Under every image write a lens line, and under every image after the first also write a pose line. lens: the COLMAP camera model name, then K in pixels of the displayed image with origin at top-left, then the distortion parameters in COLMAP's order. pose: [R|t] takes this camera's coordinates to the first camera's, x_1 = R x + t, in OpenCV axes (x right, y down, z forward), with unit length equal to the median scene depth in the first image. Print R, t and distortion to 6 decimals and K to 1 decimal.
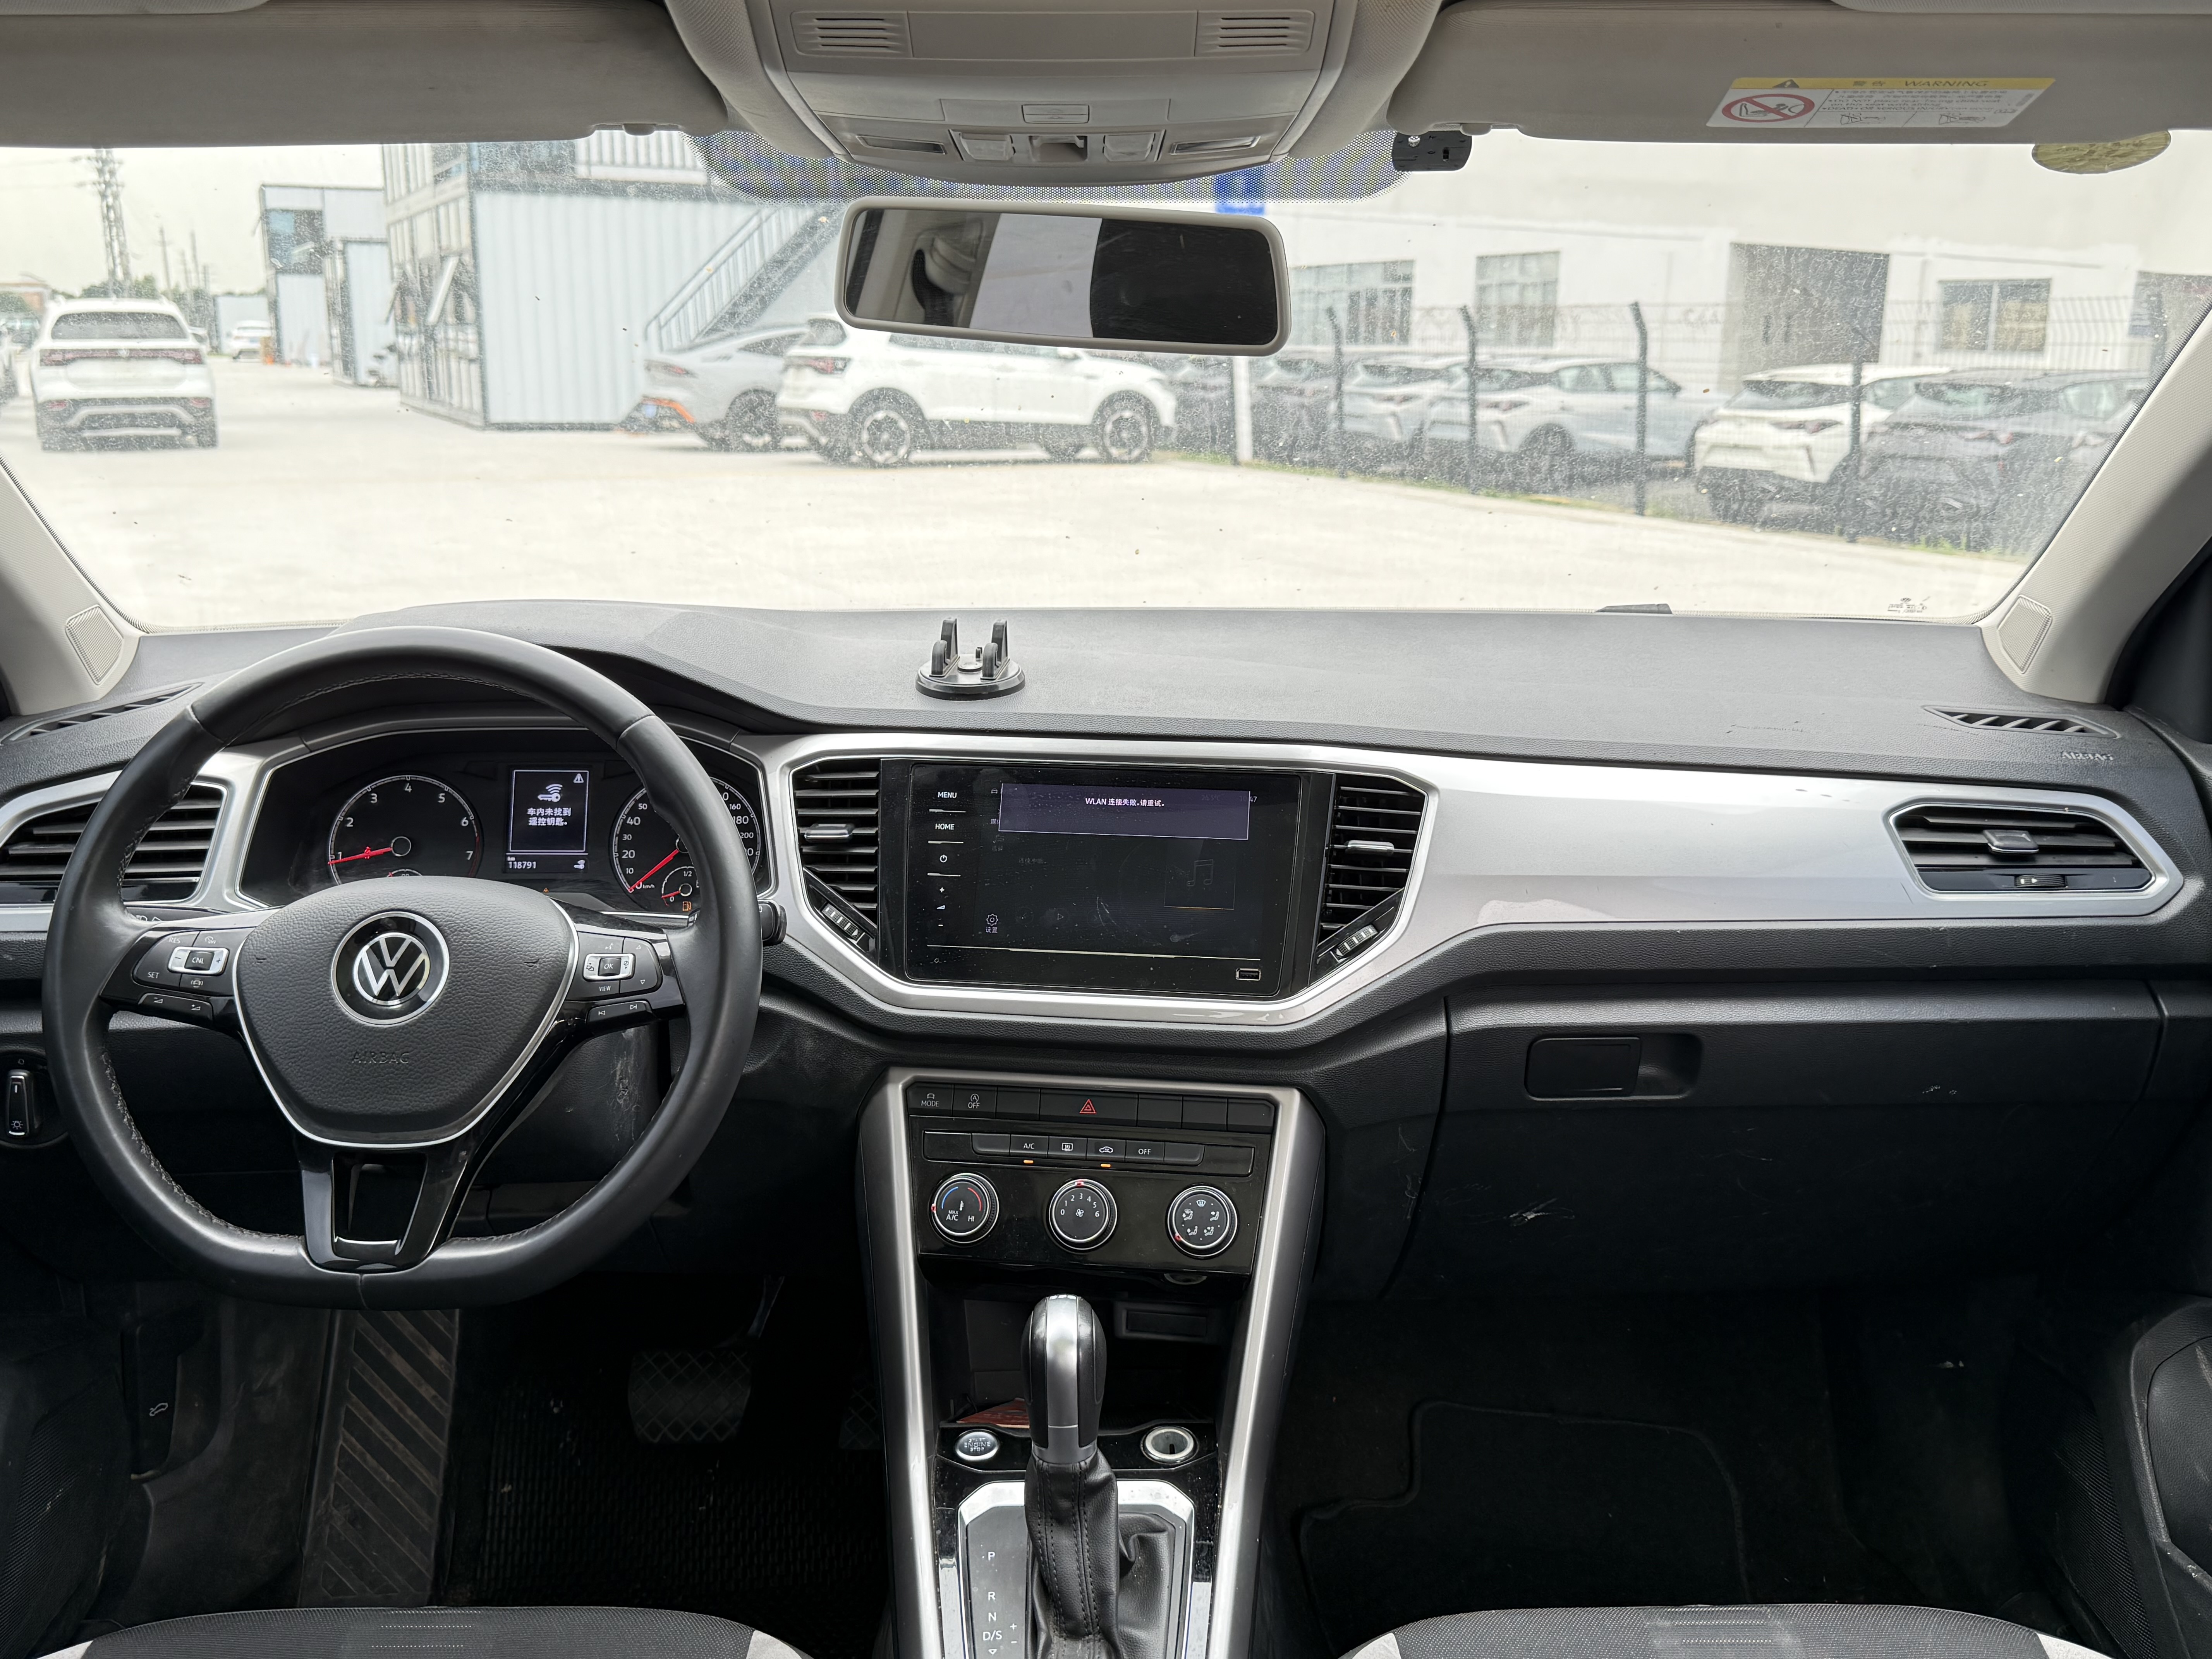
lens RADIAL K [[1966.0, 0, 1161.2], [0, 1966.0, 834.3], [0, 0, 1]] dist [0.071025, -0.131806]
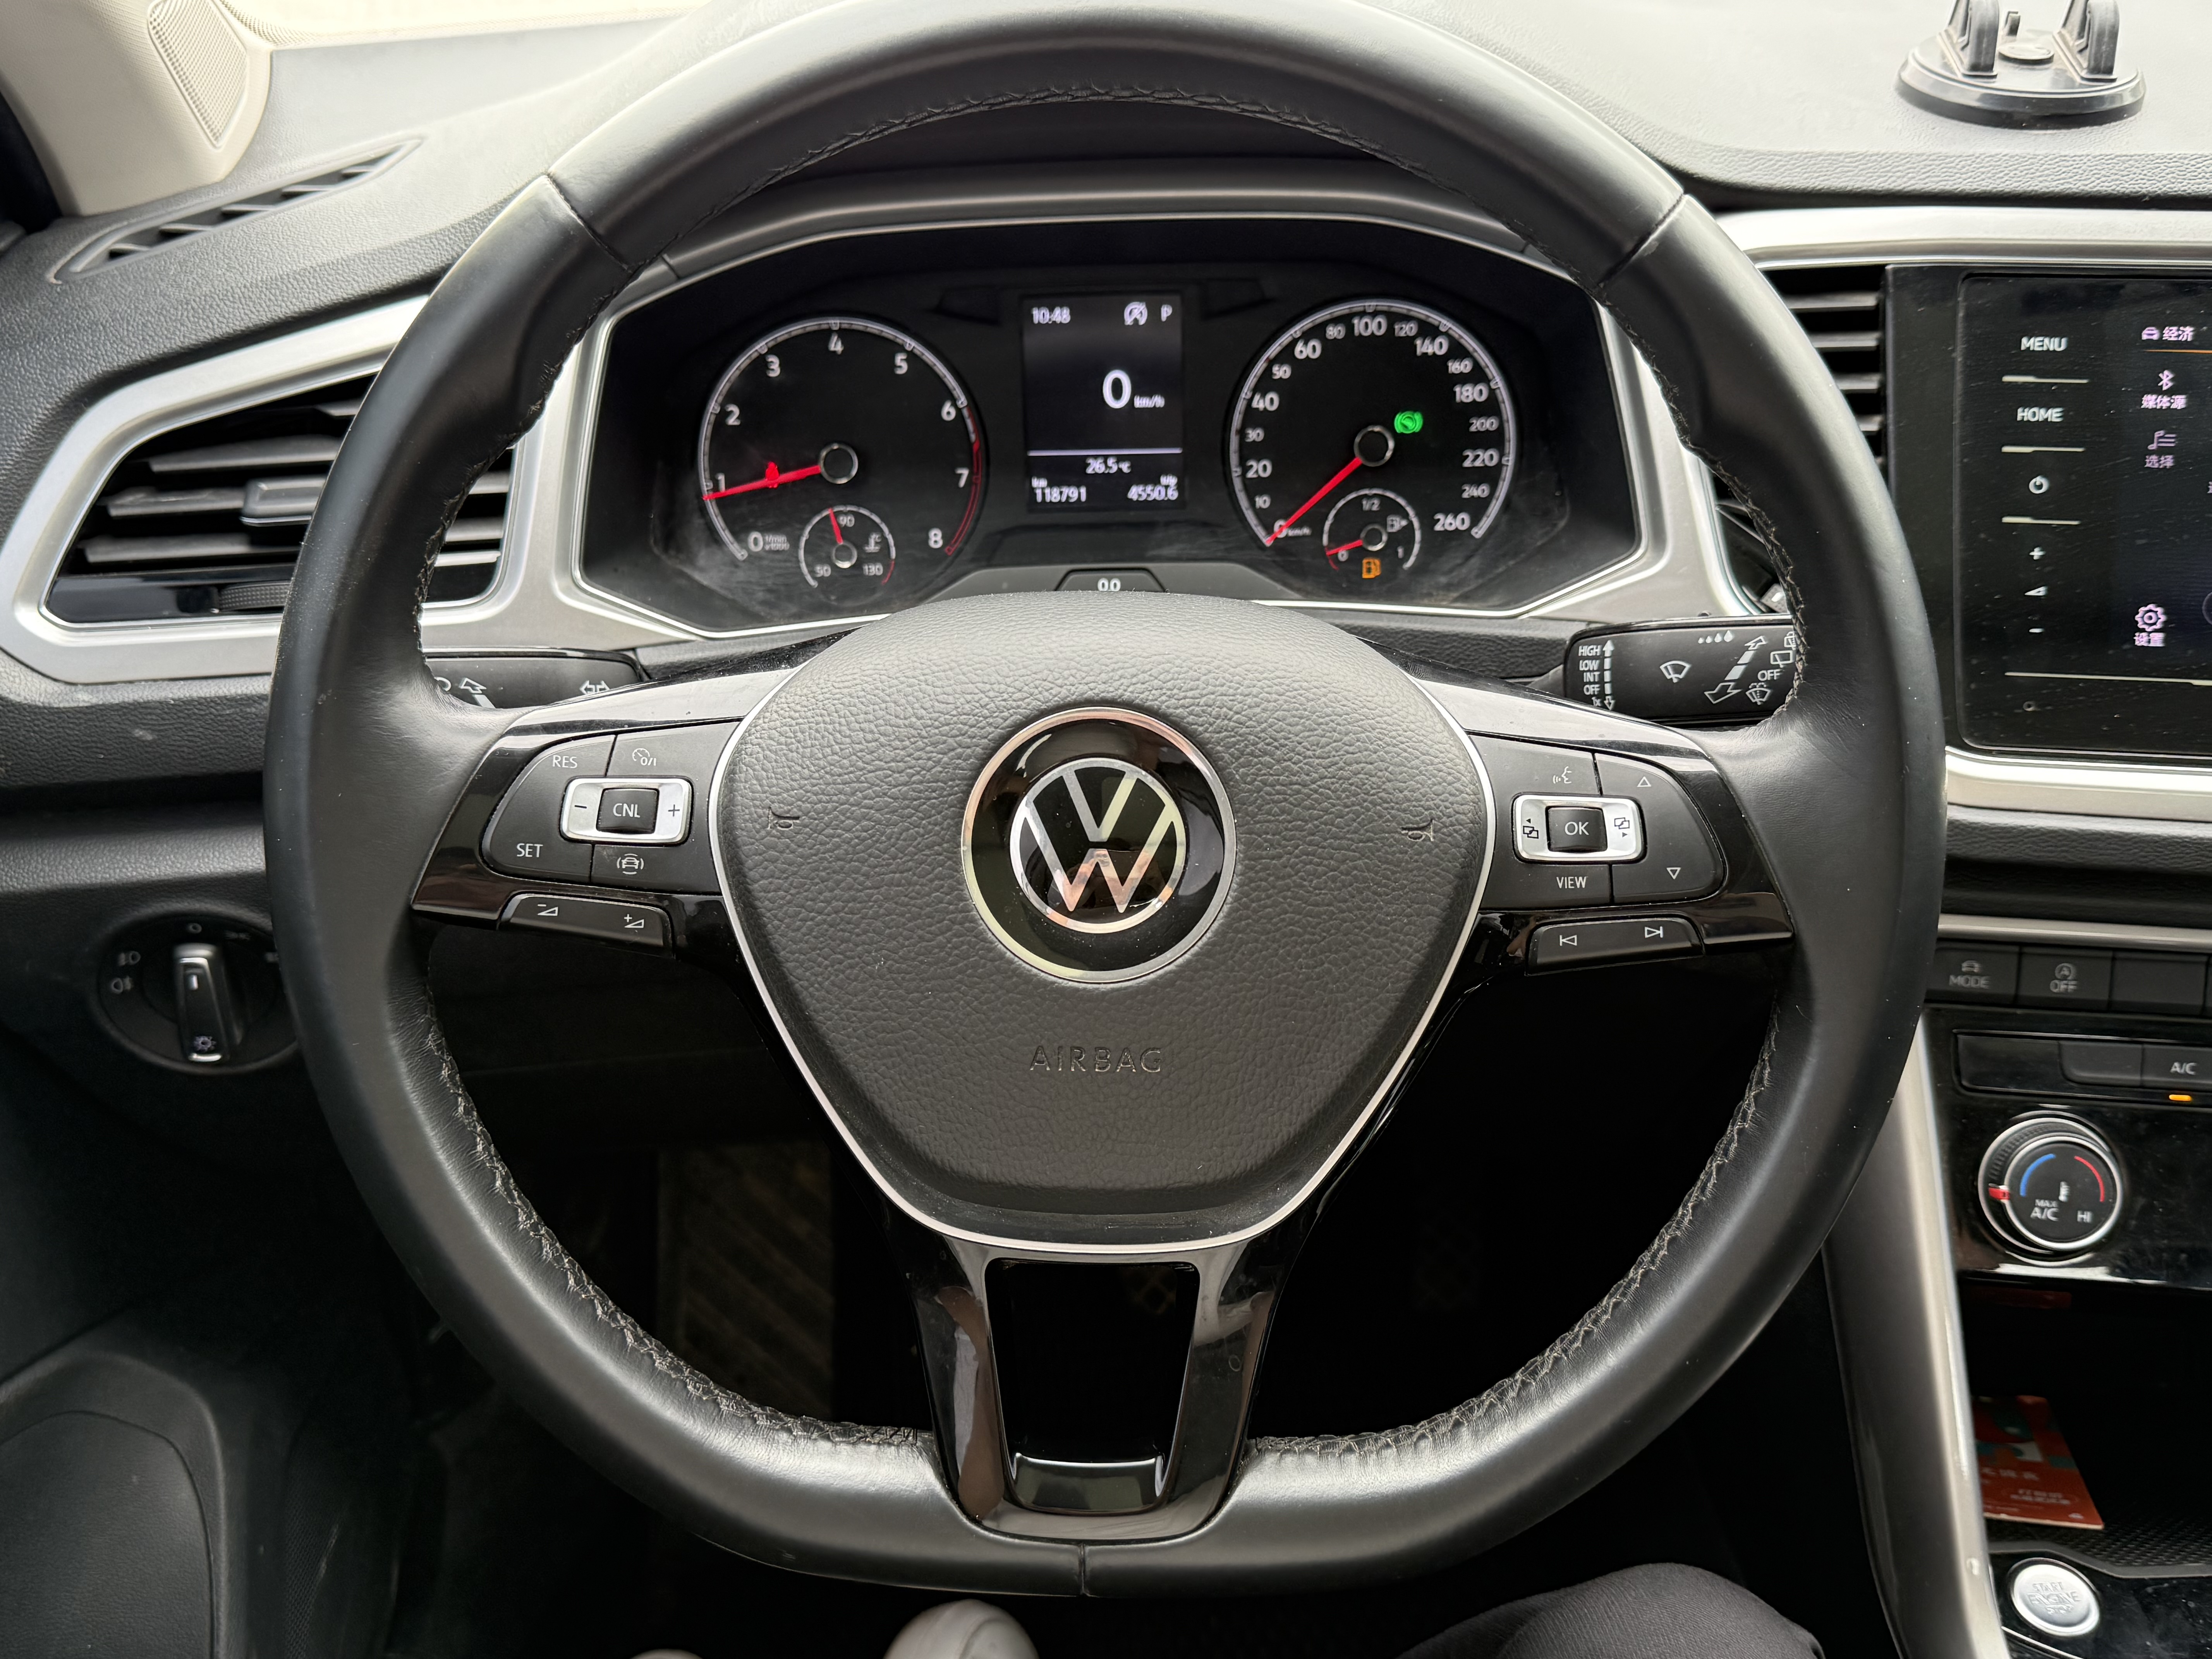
lens RADIAL K [[1966.0, 0, 1119.0], [0, 1966.0, 843.0], [0, 0, 1]] dist [0.071025, -0.131806]
pose [[0.999052, -0.011239, -0.042055, -0.298907], [0.021790, 0.965468, 0.259607, -0.031569], [0.037685, -0.260277, 0.964798, 0.494202]]
